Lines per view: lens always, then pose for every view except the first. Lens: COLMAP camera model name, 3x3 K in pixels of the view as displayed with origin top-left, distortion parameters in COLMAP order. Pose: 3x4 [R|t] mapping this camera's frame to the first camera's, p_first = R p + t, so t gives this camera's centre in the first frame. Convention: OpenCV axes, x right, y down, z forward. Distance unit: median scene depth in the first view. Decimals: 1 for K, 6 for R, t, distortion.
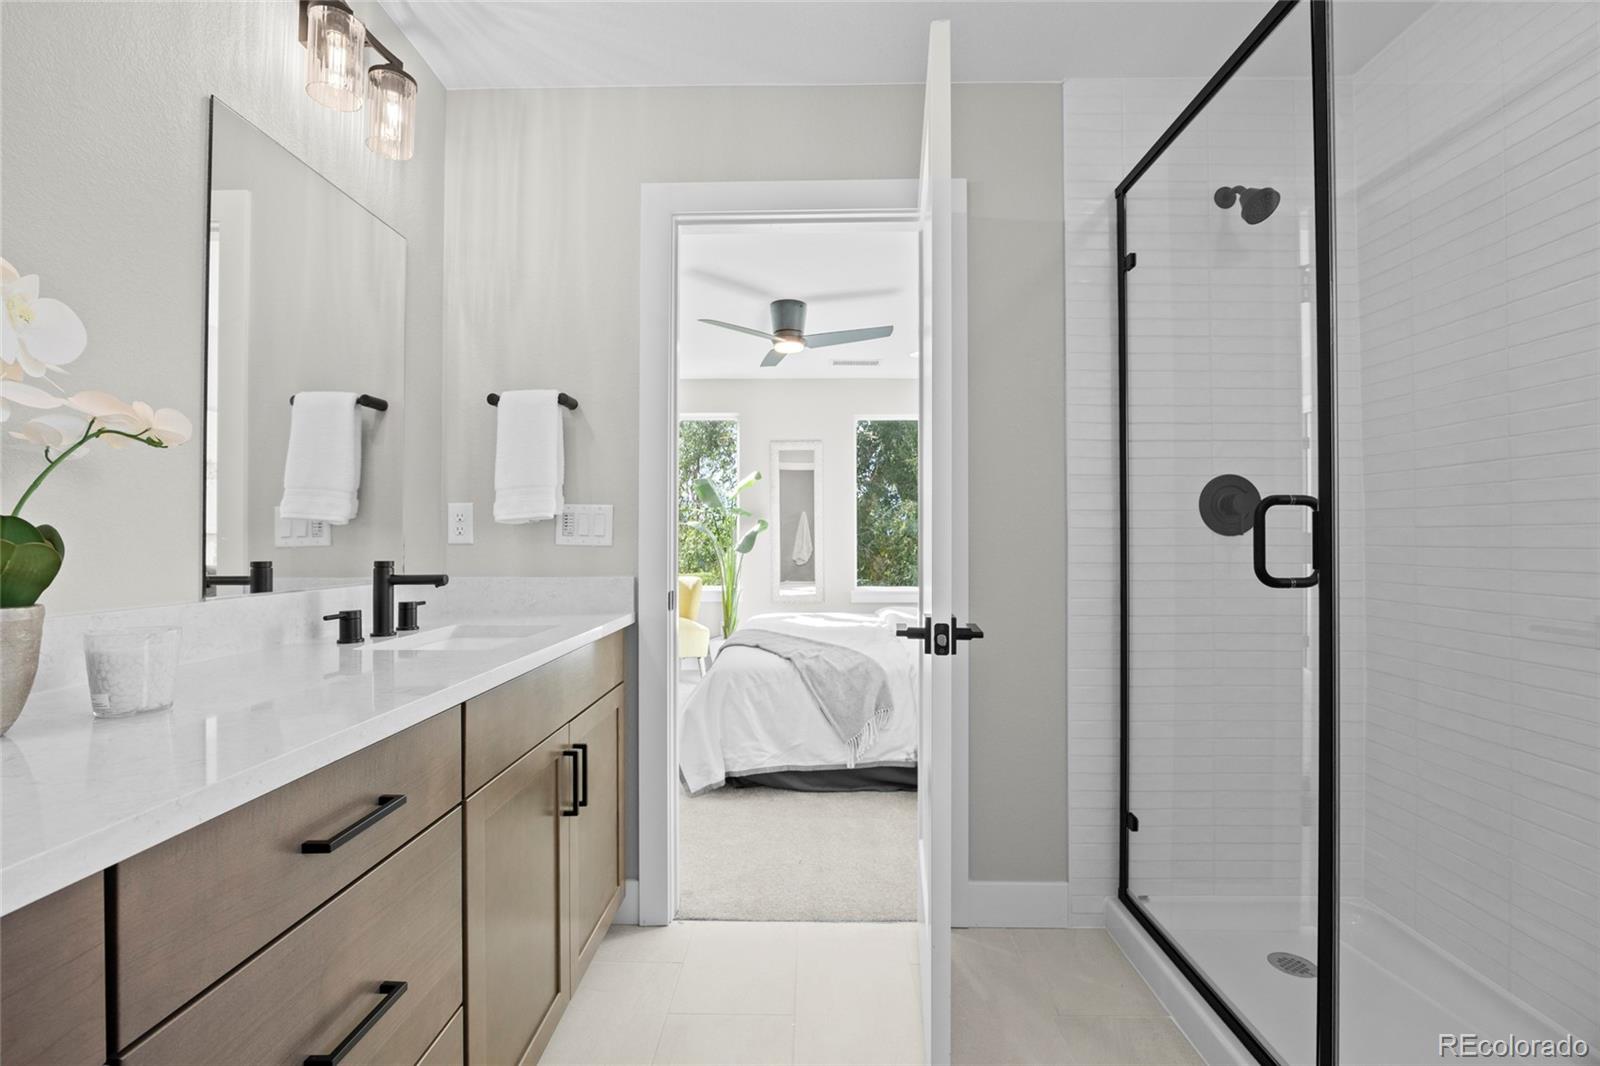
lens RADIAL K [[698.3, 0, 799.5], [0, 698.3, 535.8], [0, 0, 1]] dist [-0.016023, -0.000238]
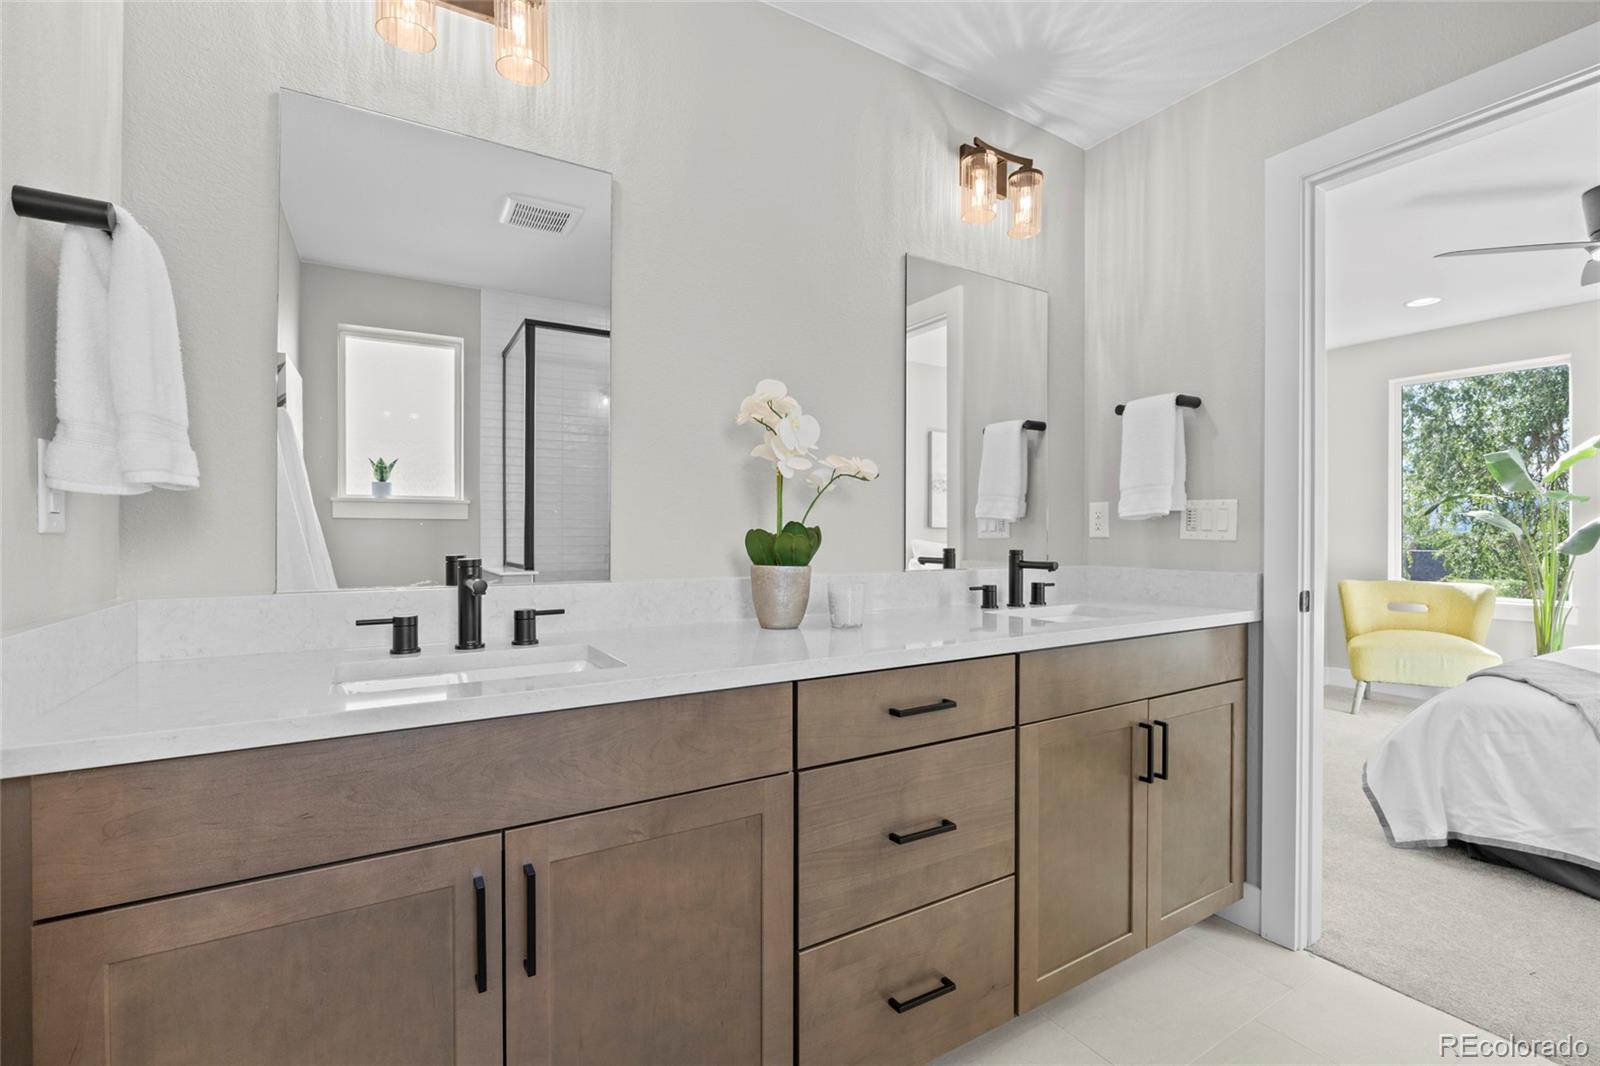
lens RADIAL K [[698.3, 0, 799.5], [0, 698.3, 535.8], [0, 0, 1]] dist [-0.016023, -0.000238]
pose [[0.542174, 0.006915, -0.840238, 0.227309], [0.000821, 0.999961, 0.008759, -0.002010], [0.840266, -0.005439, 0.542148, -0.052142]]
